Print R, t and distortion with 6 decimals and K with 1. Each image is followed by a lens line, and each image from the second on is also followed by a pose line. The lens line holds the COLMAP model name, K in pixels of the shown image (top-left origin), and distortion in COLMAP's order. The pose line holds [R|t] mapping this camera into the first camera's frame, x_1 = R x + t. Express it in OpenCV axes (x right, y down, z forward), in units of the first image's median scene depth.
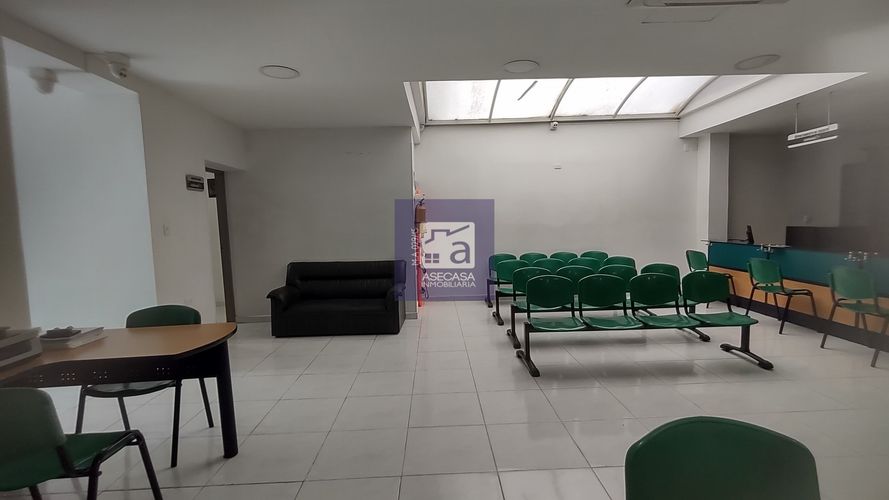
lens RADIAL K [[394.9, 0, 448.6], [0, 394.9, 251.2], [0, 0, 1]] dist [-0.005725, 0.000255]
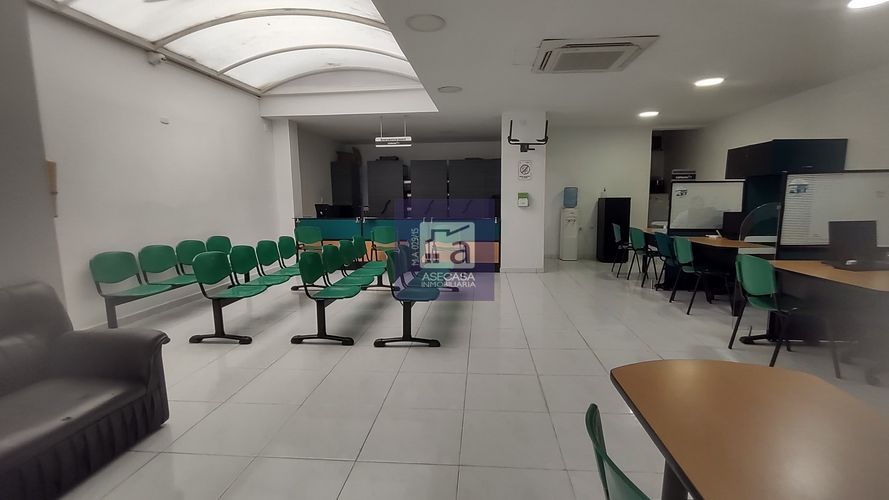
lens RADIAL K [[437.7, 0, 448.5], [0, 437.7, 250.6], [0, 0, 1]] dist [0.000476, -0.000136]
pose [[0.114058, -0.089347, 0.989448, -0.466928], [0.086351, 0.993070, 0.079720, -0.003253], [-0.989714, 0.076347, 0.120982, 0.433196]]
